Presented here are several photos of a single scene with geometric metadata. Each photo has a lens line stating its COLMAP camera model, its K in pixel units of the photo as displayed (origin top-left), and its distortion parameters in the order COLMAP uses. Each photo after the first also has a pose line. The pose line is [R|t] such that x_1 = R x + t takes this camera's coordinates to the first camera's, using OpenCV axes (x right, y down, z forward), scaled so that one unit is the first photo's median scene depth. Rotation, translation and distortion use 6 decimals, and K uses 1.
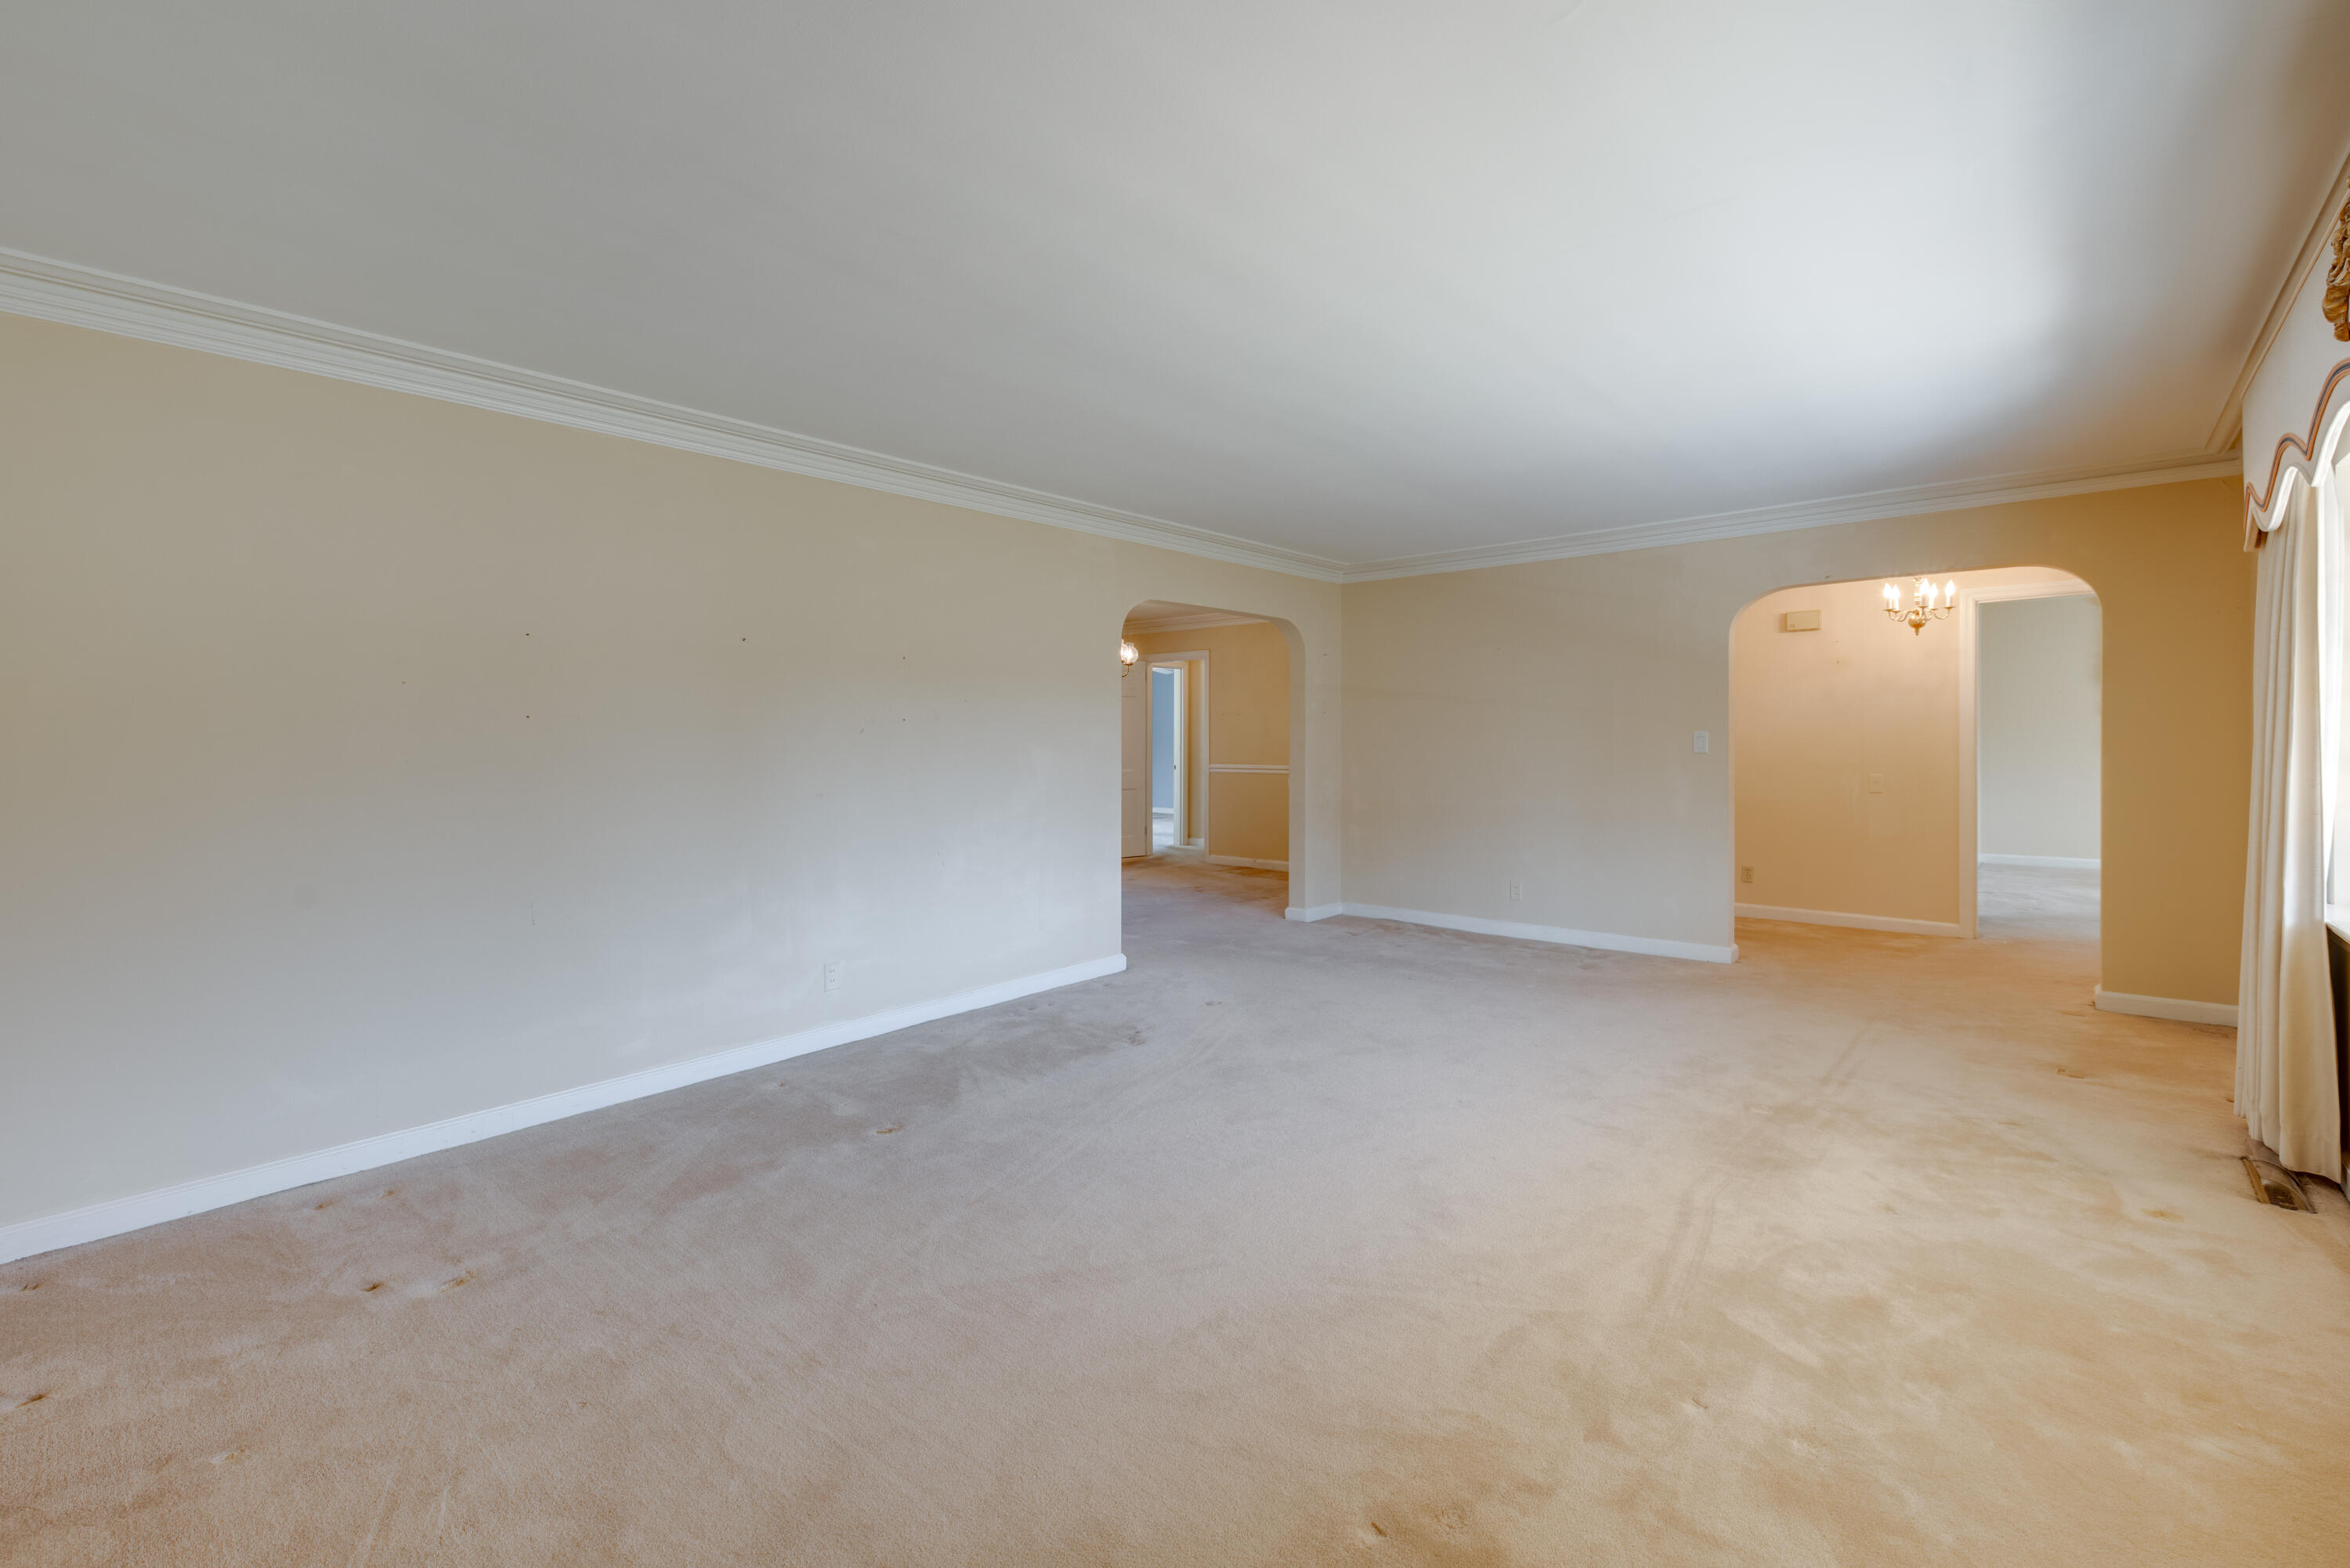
lens RADIAL K [[1018.6, 0, 1172.8], [0, 1018.6, 772.1], [0, 0, 1]] dist [-0.001065, -0.000527]
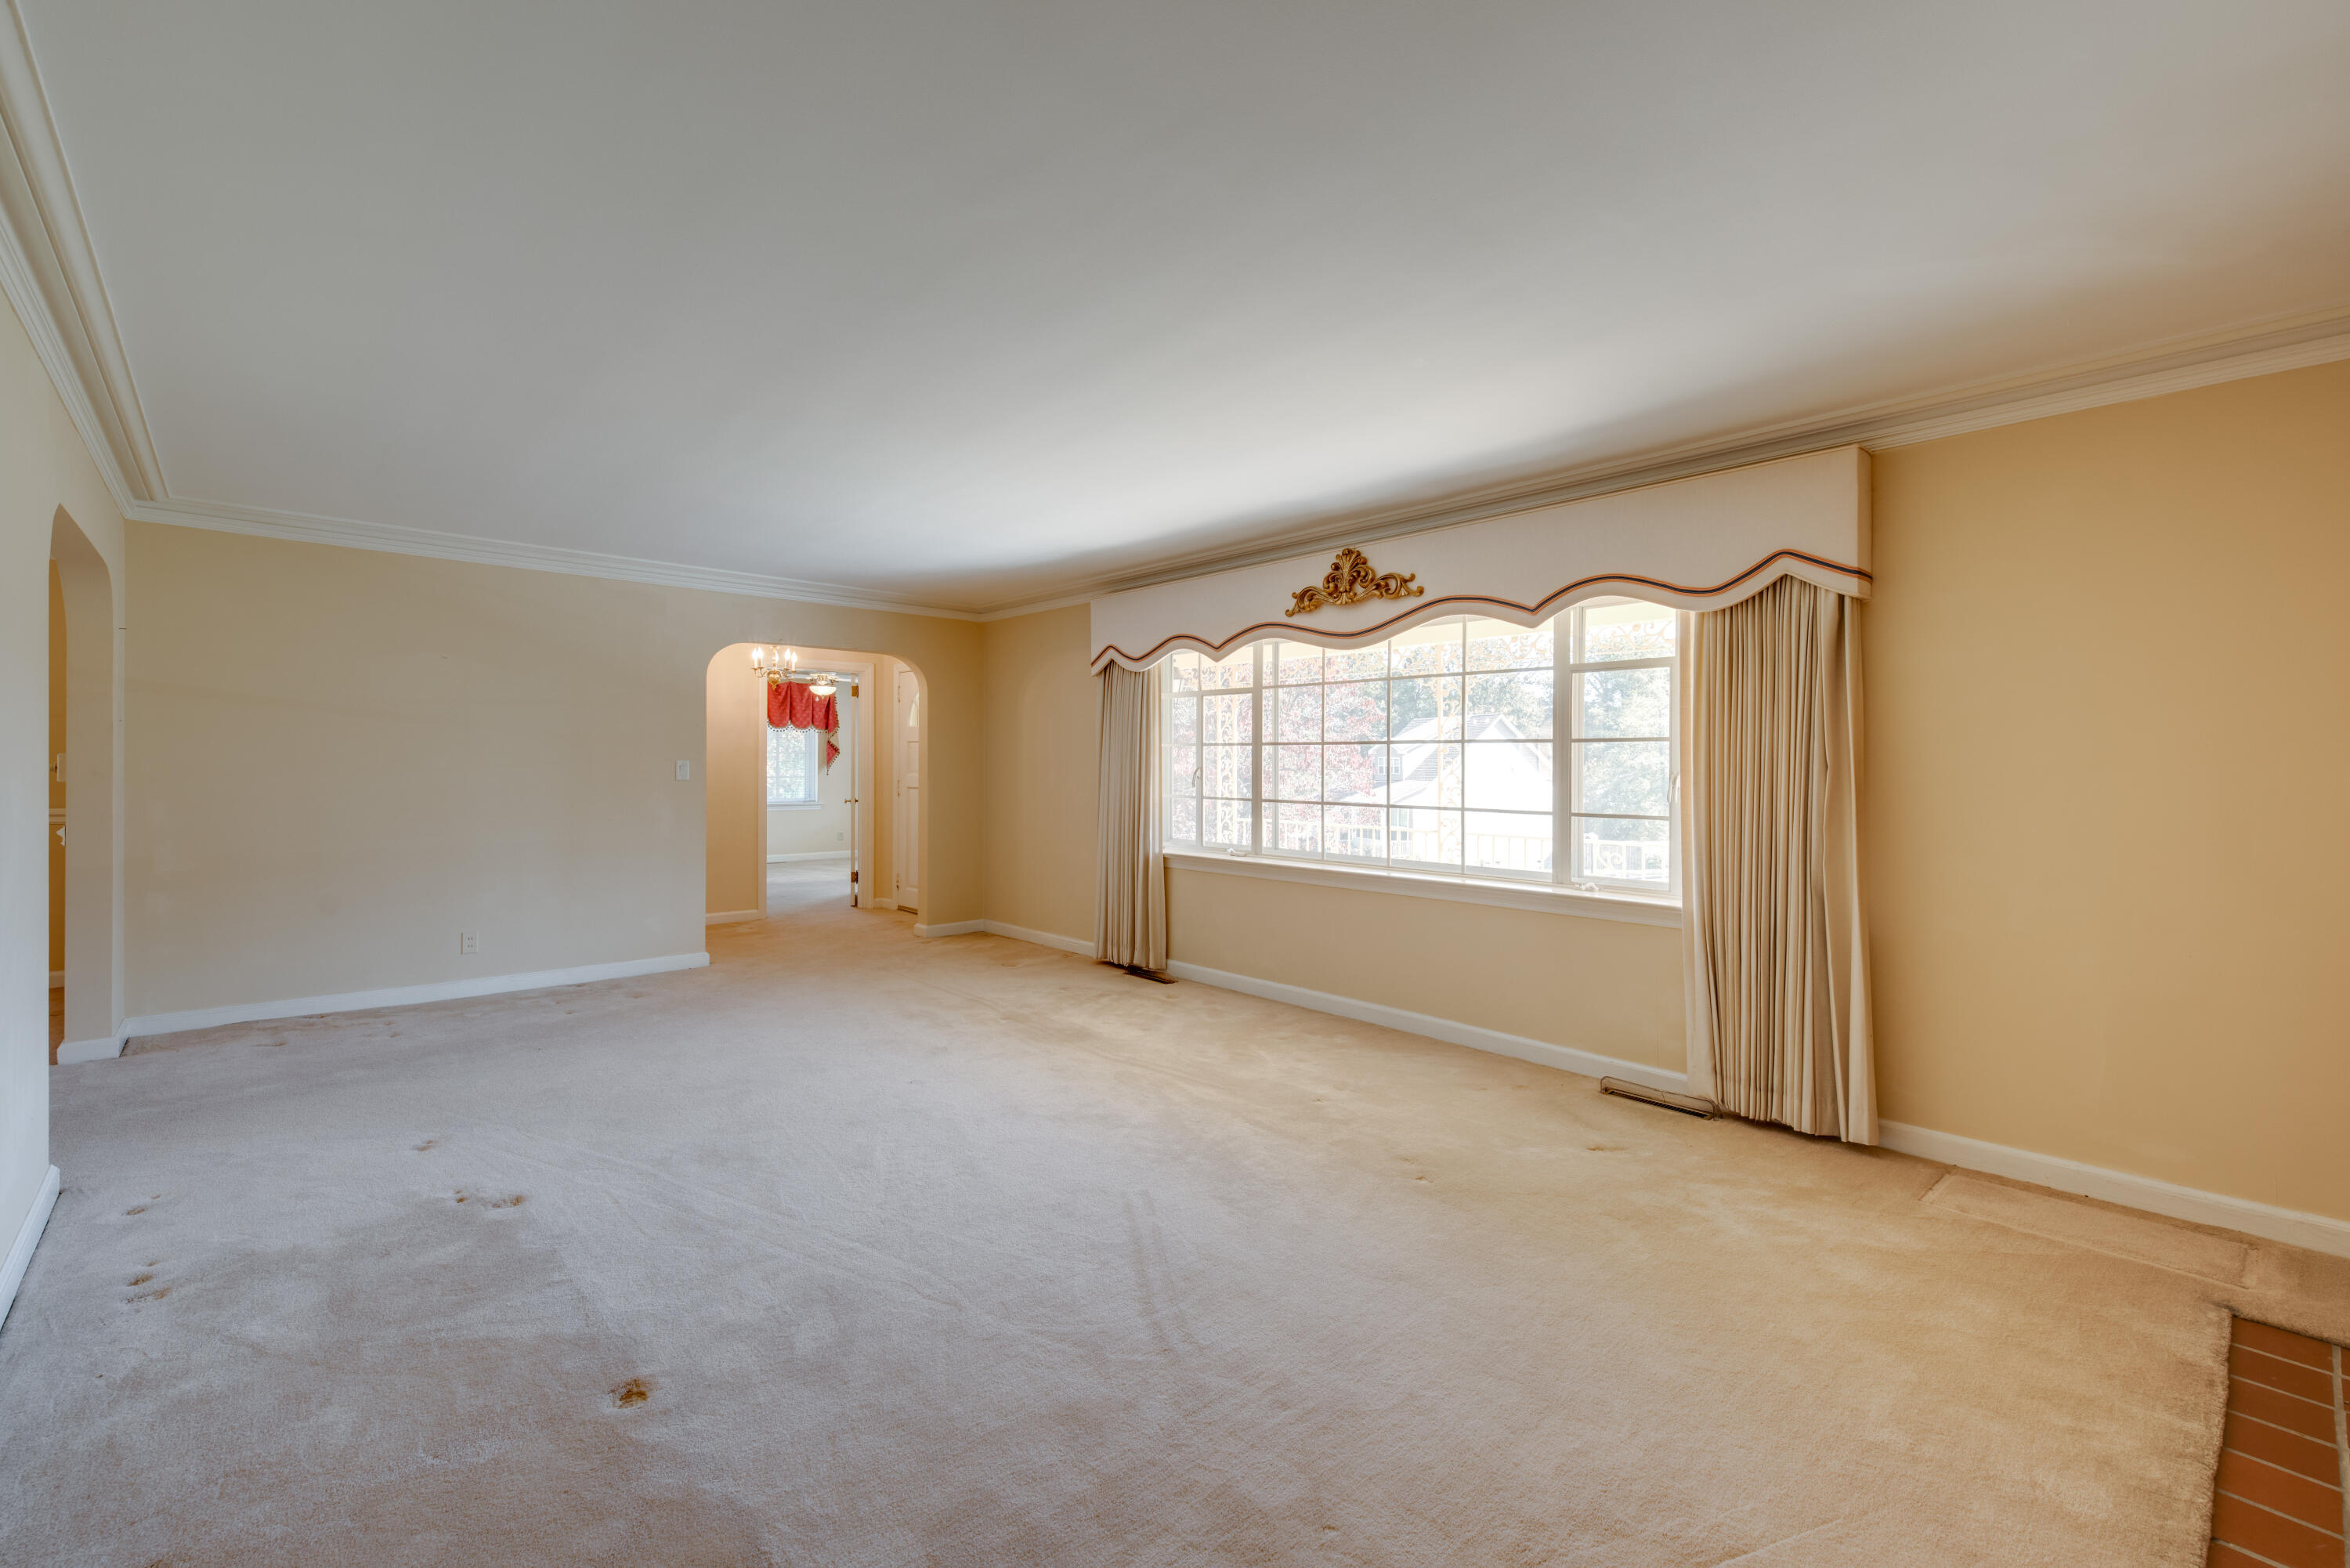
lens RADIAL K [[999.6, 0, 1179.5], [0, 999.6, 776.8], [0, 0, 1]] dist [0.025136, -0.010209]
pose [[0.114912, -0.003316, 0.993370, -0.668657], [0.027428, 0.999624, 0.000164, -0.010375], [-0.992997, 0.027227, 0.114960, 0.466594]]
